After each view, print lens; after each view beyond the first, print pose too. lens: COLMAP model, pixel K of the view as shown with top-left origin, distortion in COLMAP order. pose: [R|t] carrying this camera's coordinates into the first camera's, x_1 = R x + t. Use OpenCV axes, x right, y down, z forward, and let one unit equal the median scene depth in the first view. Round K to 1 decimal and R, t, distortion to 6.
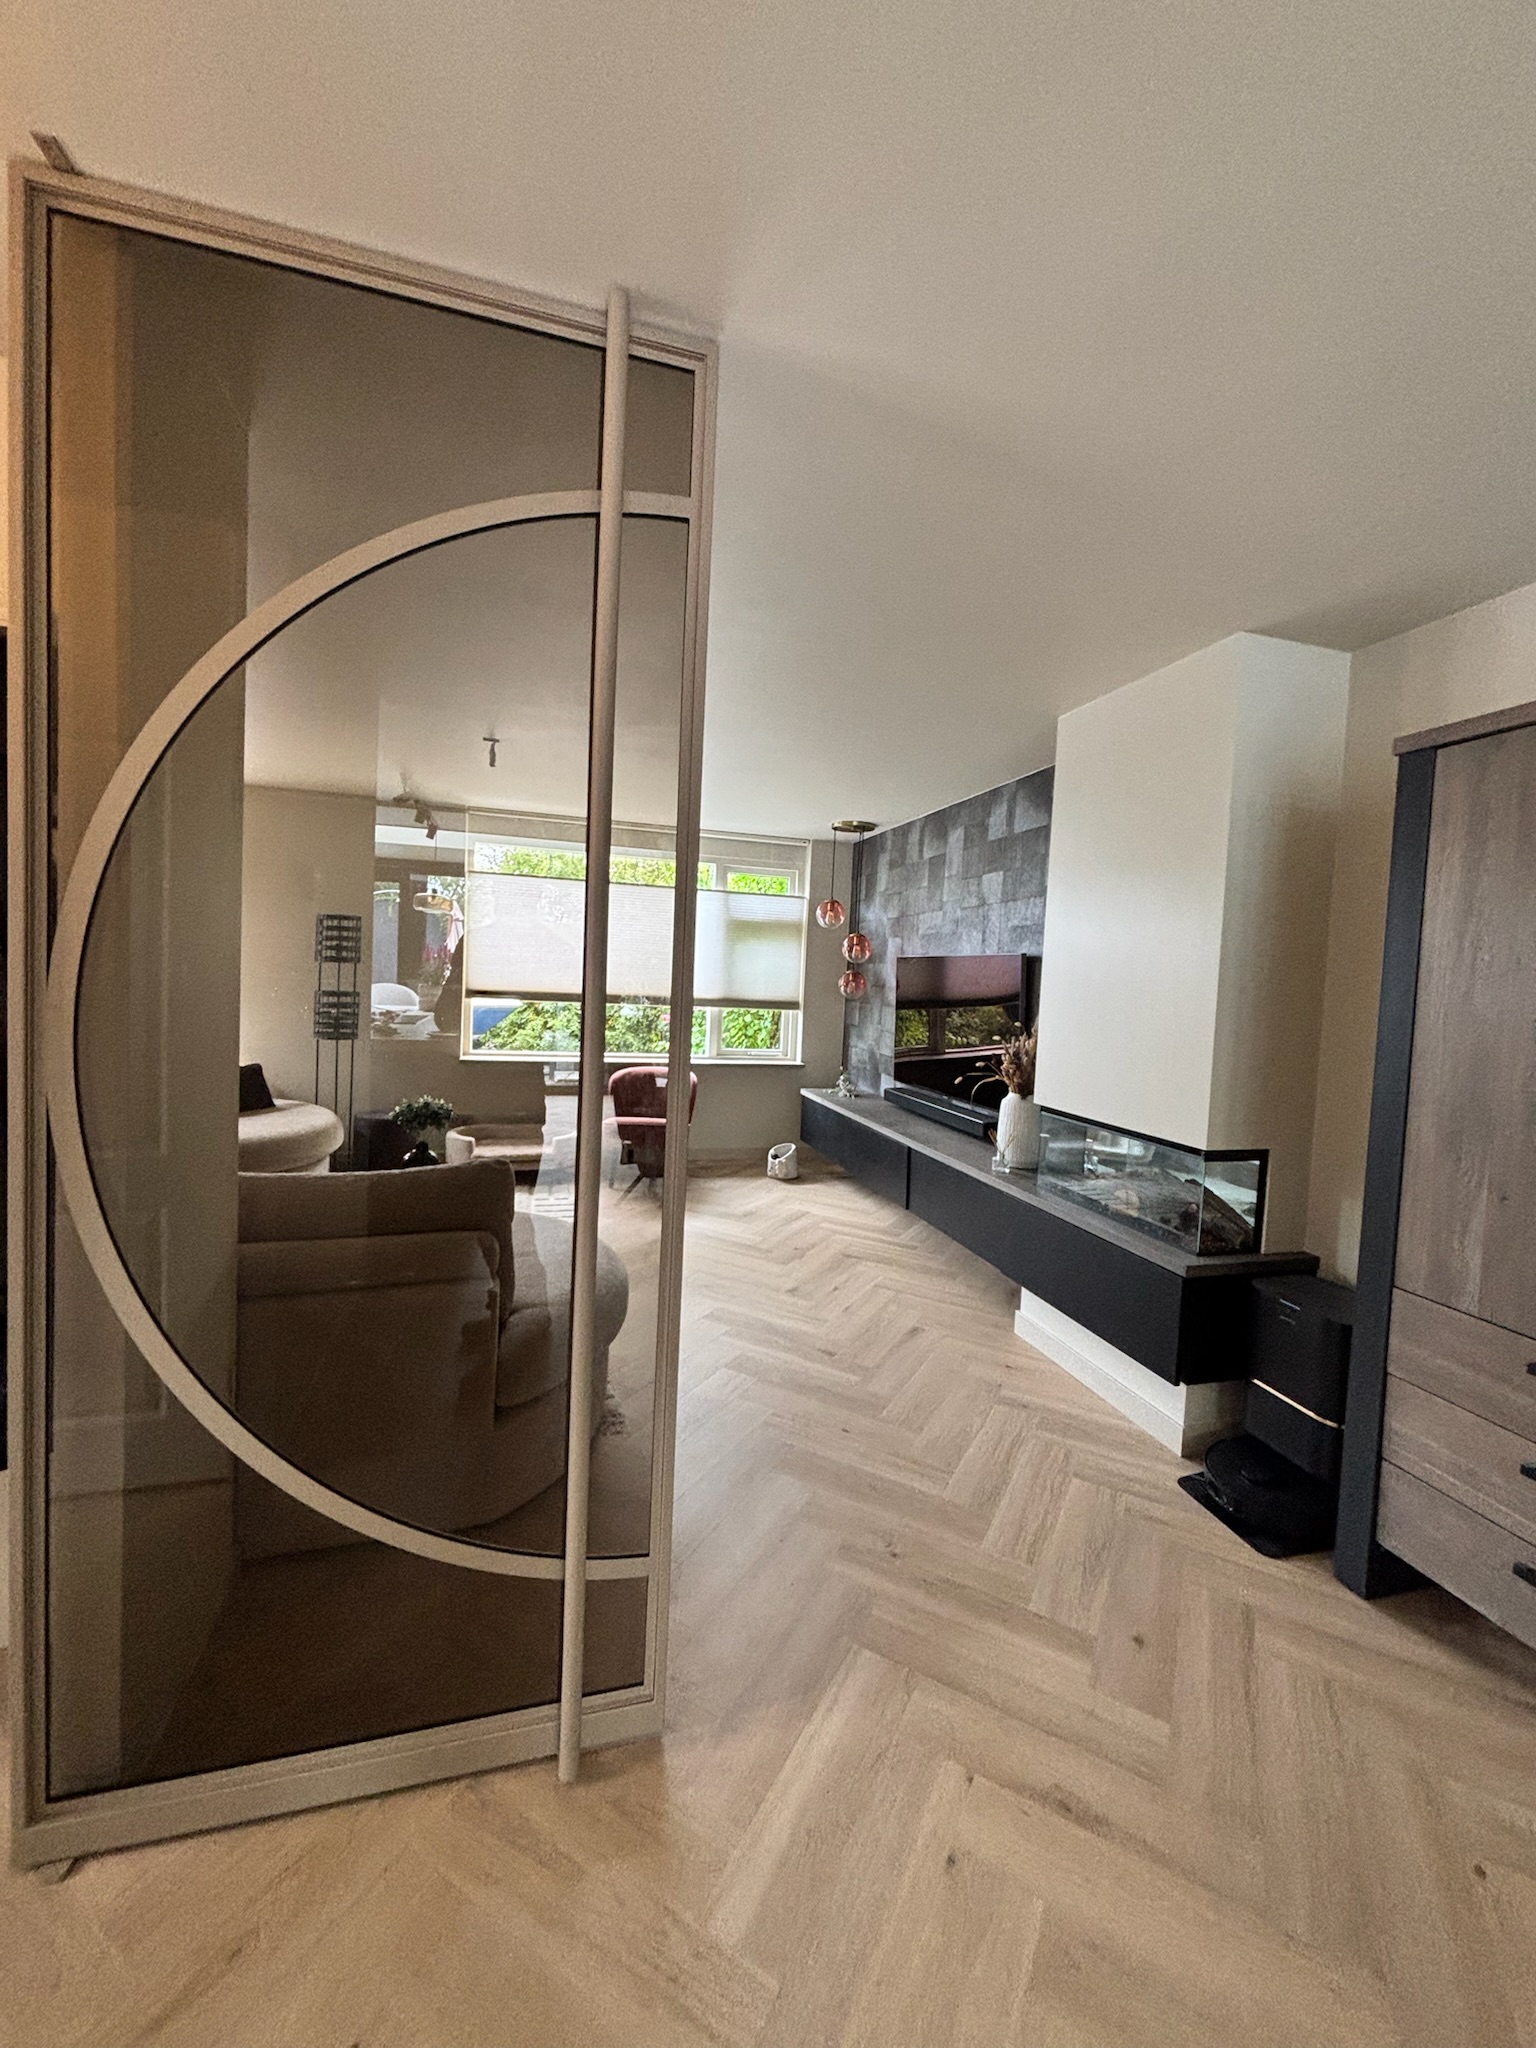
lens RADIAL K [[830.5, 0, 774.0], [0, 830.5, 1021.7], [0, 0, 1]] dist [0.001978, -0.000819]
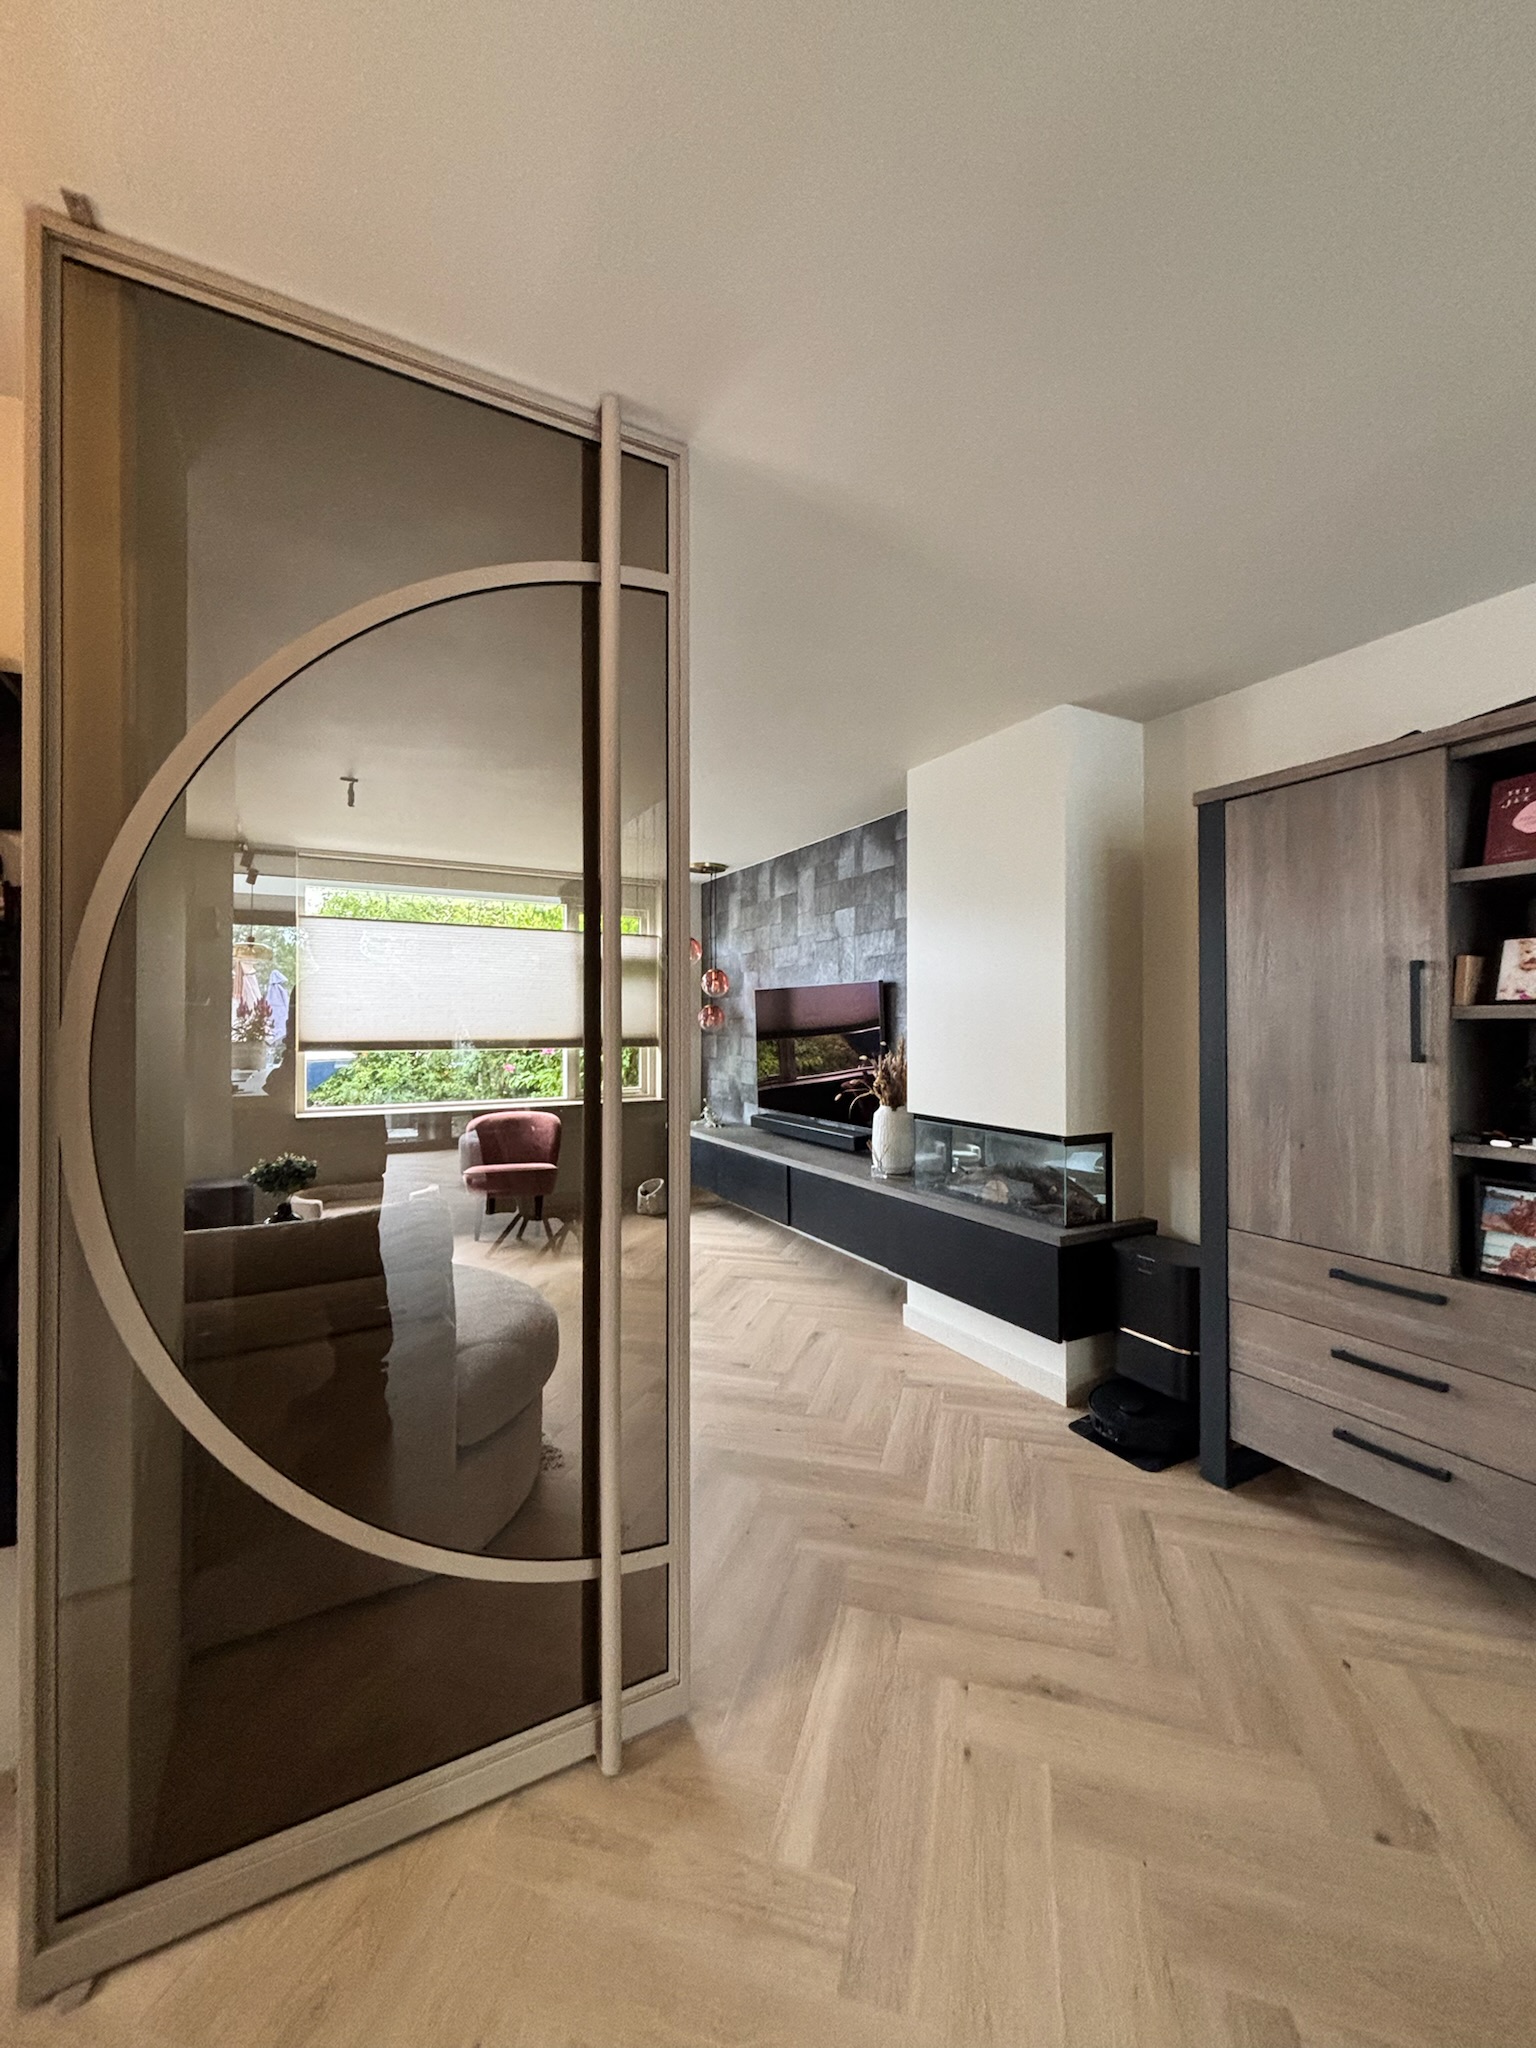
lens RADIAL K [[830.5, 0, 774.0], [0, 830.5, 1021.7], [0, 0, 1]] dist [0.001978, -0.000819]
pose [[0.973258, -0.045501, 0.225163, -0.122615], [0.056893, 0.997394, -0.044367, 0.019040], [-0.222558, 0.055990, 0.973310, -0.052027]]
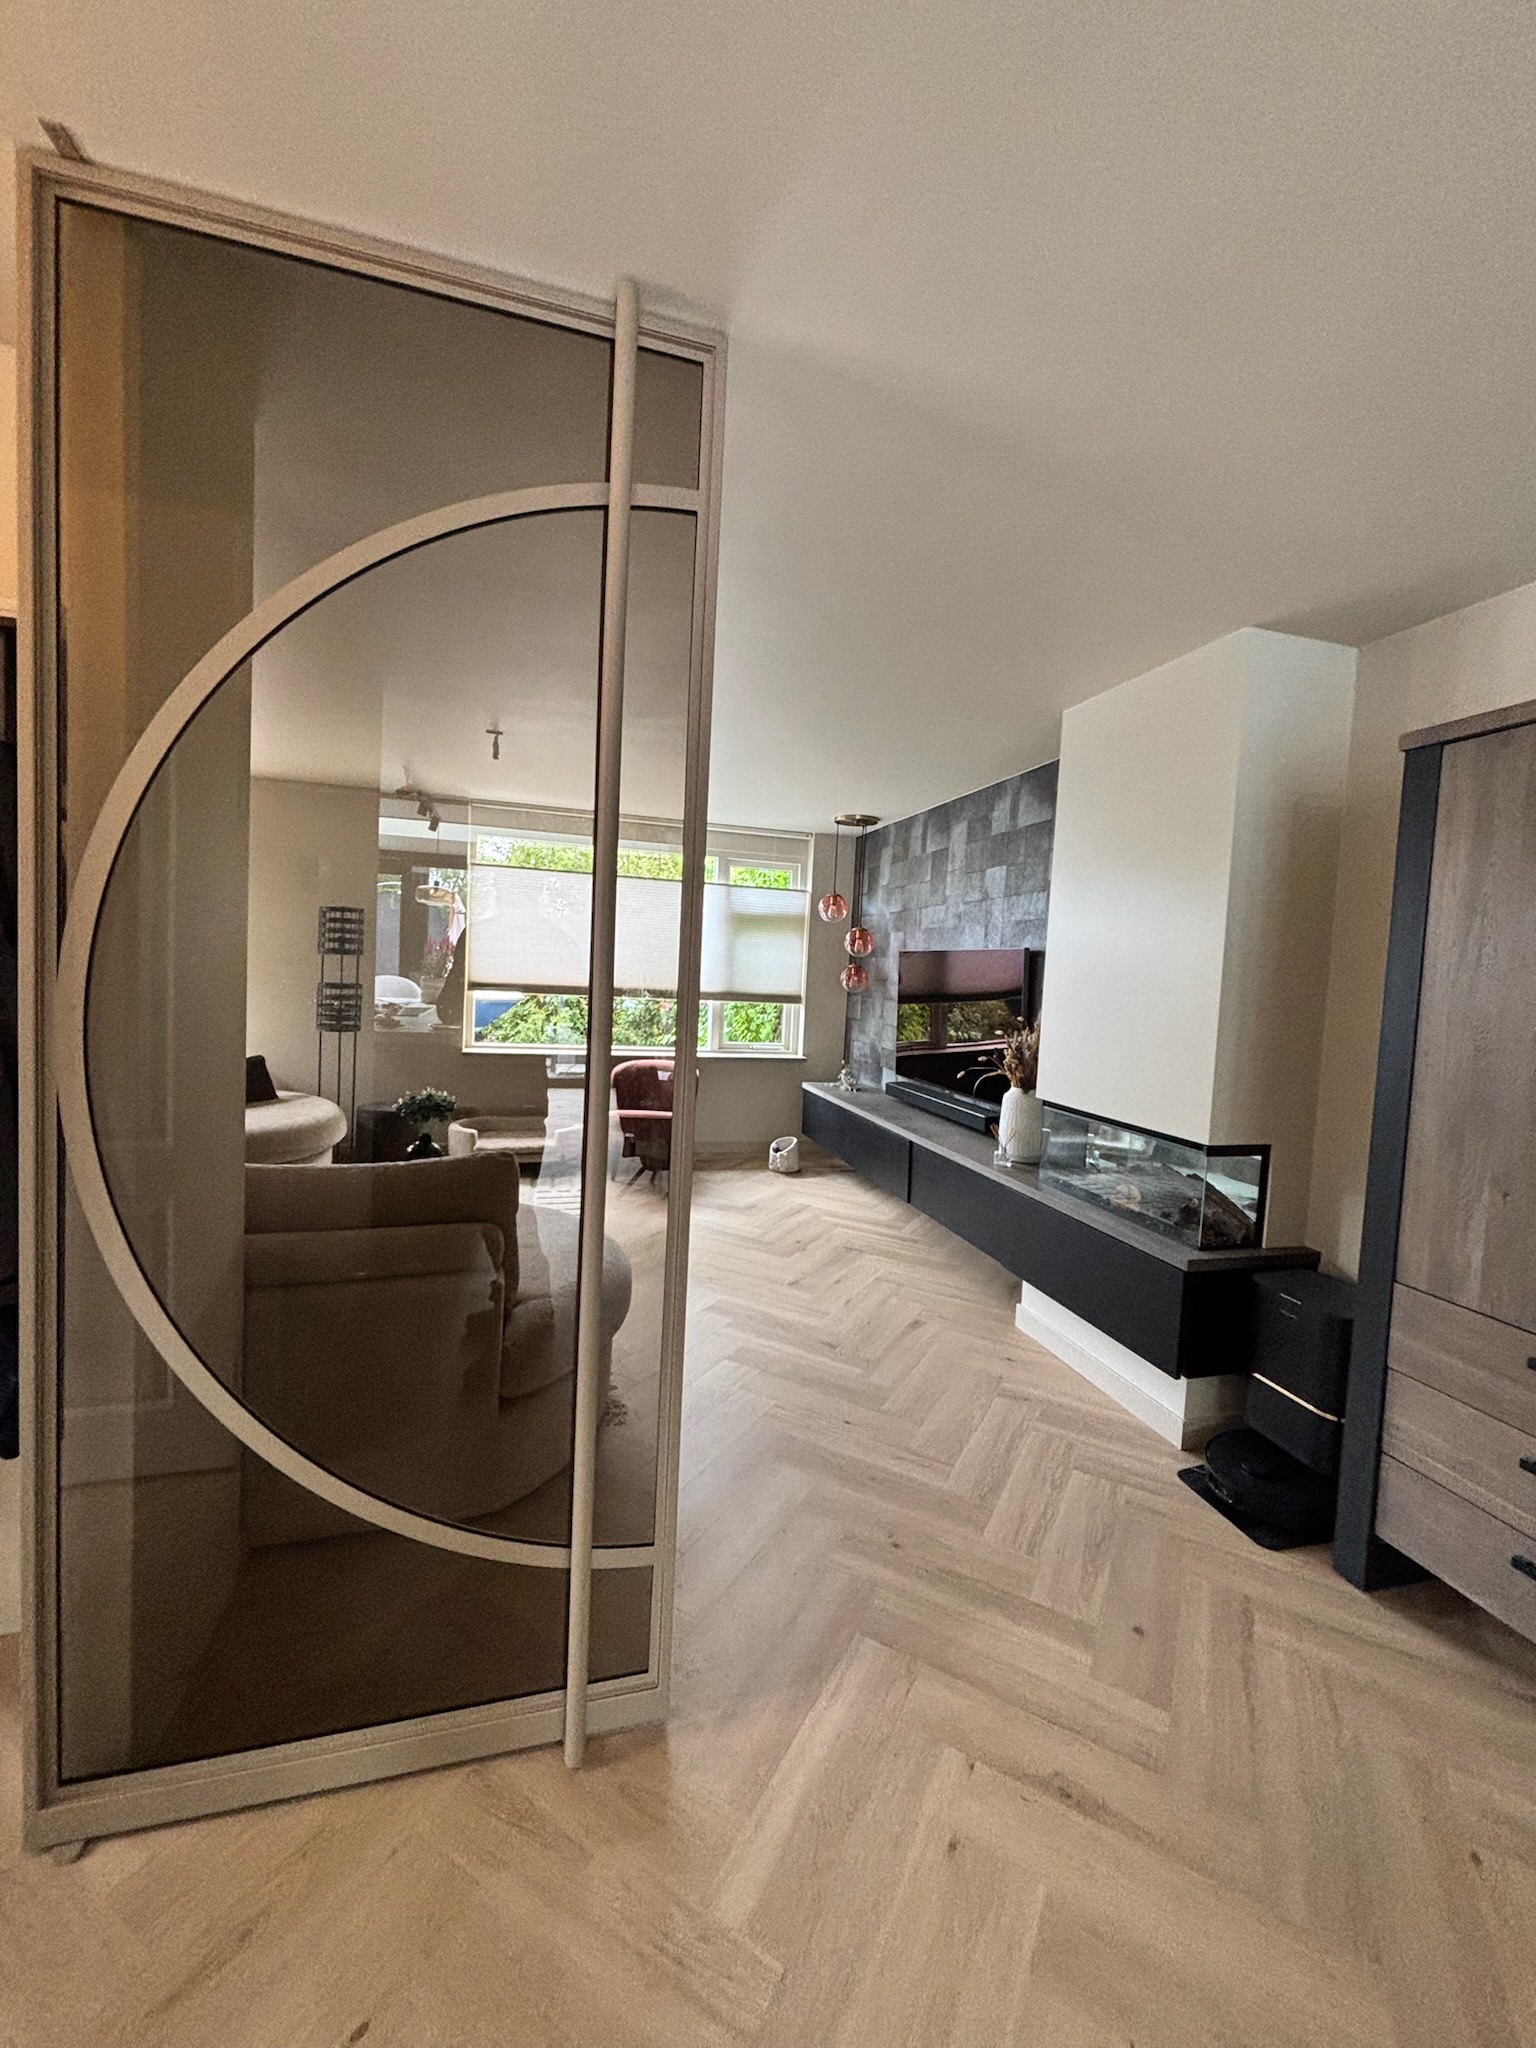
lens RADIAL K [[830.5, 0, 774.0], [0, 830.5, 1021.7], [0, 0, 1]] dist [0.001978, -0.000819]
pose [[0.999993, 0.003623, -0.000675, -0.003484], [-0.003618, 0.999964, 0.007694, -0.000086], [0.000703, -0.007692, 0.999970, -0.001552]]
